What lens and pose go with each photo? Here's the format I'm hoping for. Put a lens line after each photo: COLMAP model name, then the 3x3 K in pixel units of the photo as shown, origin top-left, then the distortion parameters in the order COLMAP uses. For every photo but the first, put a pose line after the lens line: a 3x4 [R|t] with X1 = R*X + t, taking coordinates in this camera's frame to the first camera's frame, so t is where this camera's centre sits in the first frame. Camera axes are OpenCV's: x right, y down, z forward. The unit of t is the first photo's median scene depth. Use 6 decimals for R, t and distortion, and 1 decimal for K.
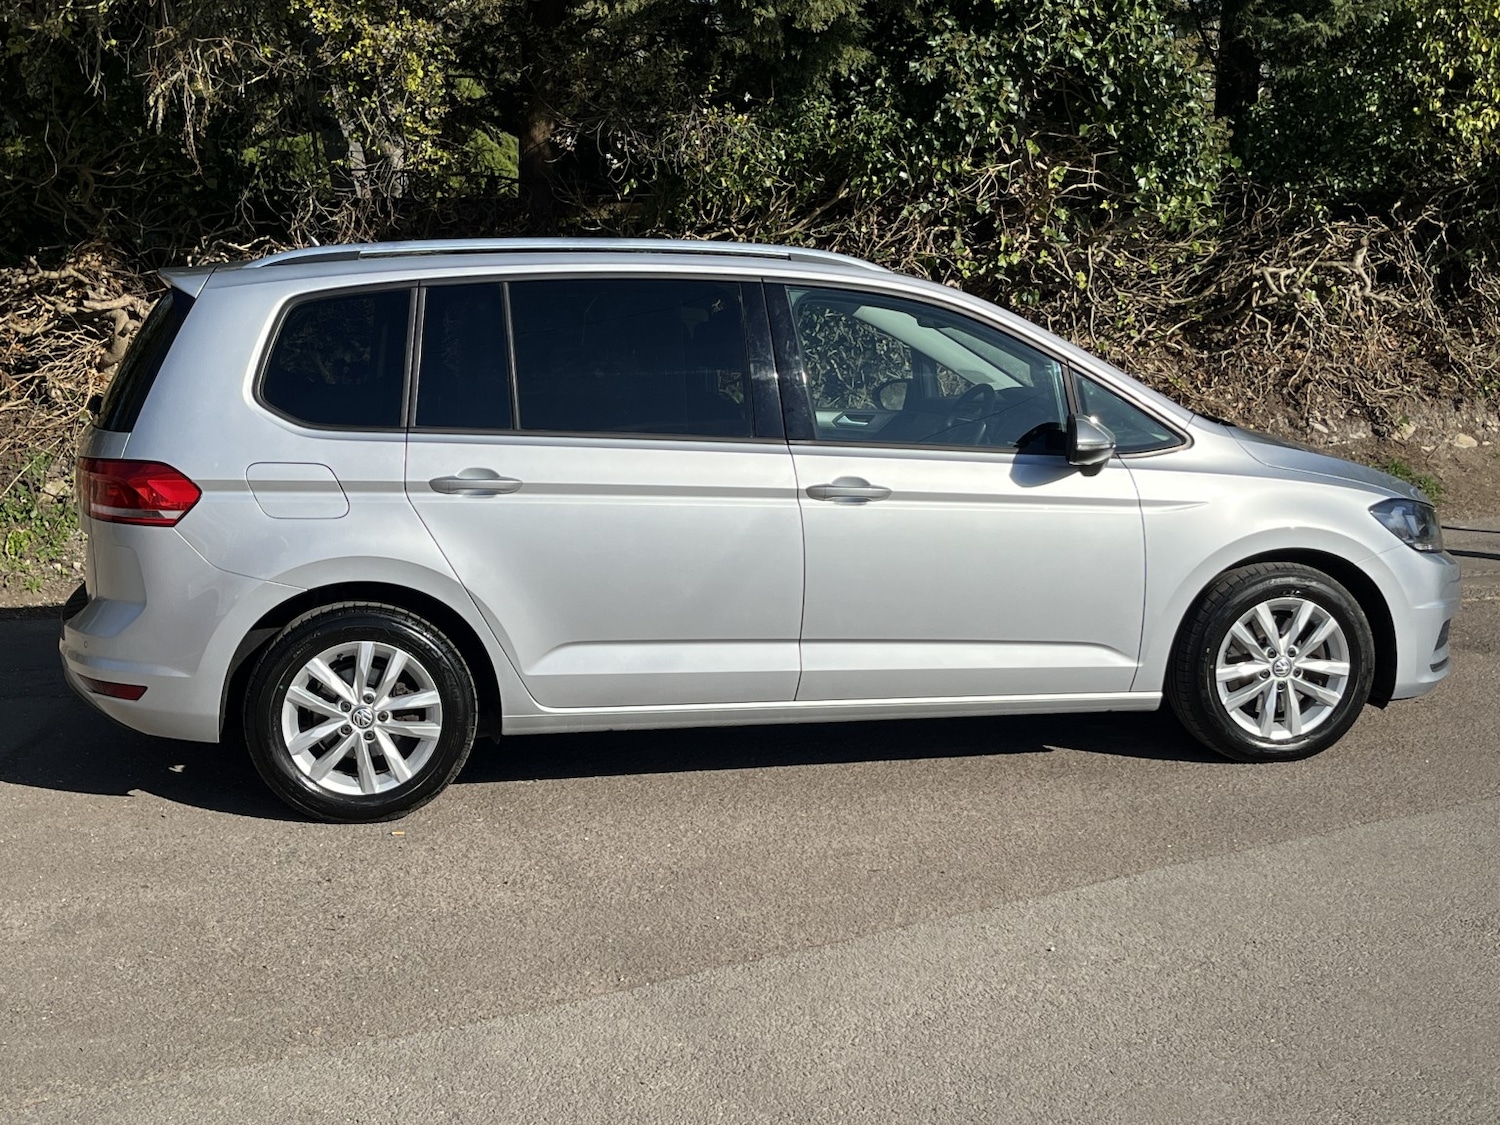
lens RADIAL K [[2026.1, 0, 754.5], [0, 2026.1, 589.2], [0, 0, 1]] dist [0.044559, 0.000000]
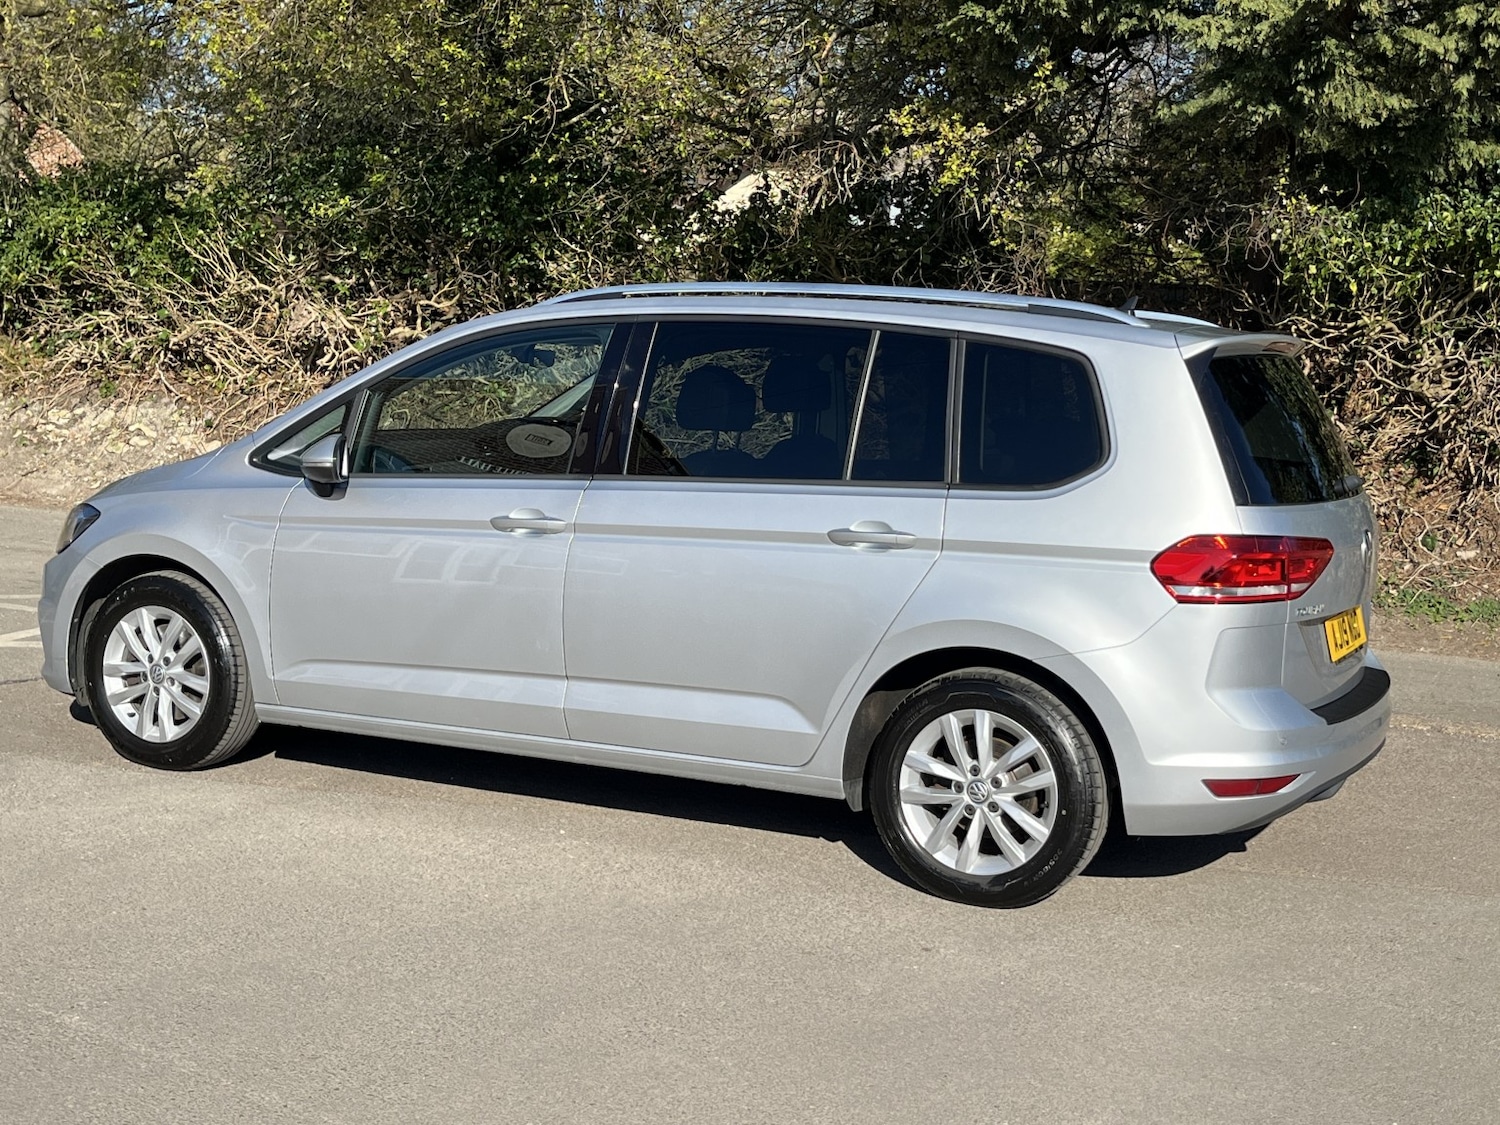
lens RADIAL K [[2026.1, 0, 769.5], [0, 2026.1, 556.1], [0, 0, 1]] dist [0.044559, 0.000000]
pose [[0.750646, 0.126291, -0.648522, 0.465718], [-0.166176, 0.986096, -0.000316, -0.008681], [0.639465, 0.108006, 0.761196, 0.040674]]
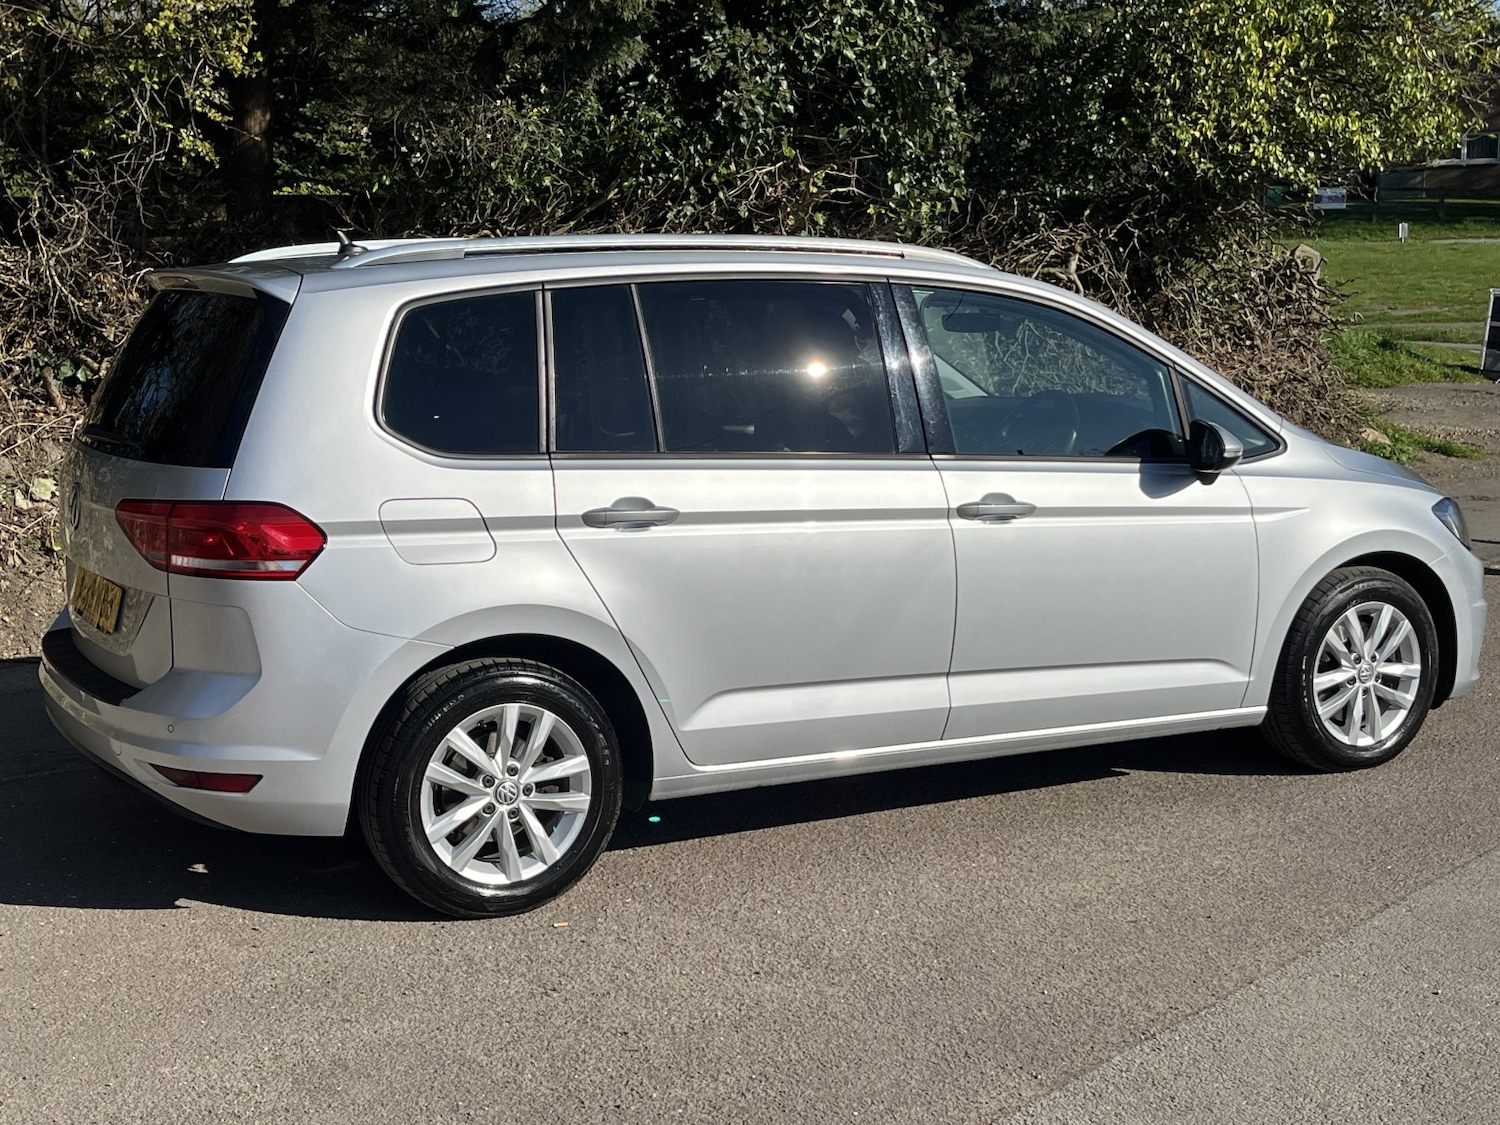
lens RADIAL K [[2026.1, 0, 730.1], [0, 2026.1, 588.5], [0, 0, 1]] dist [0.044559, 0.000000]
pose [[0.959379, -0.045041, 0.278501, -0.183168], [0.046660, 0.998910, 0.000815, -0.010414], [-0.278234, 0.012213, 0.960436, 0.083171]]
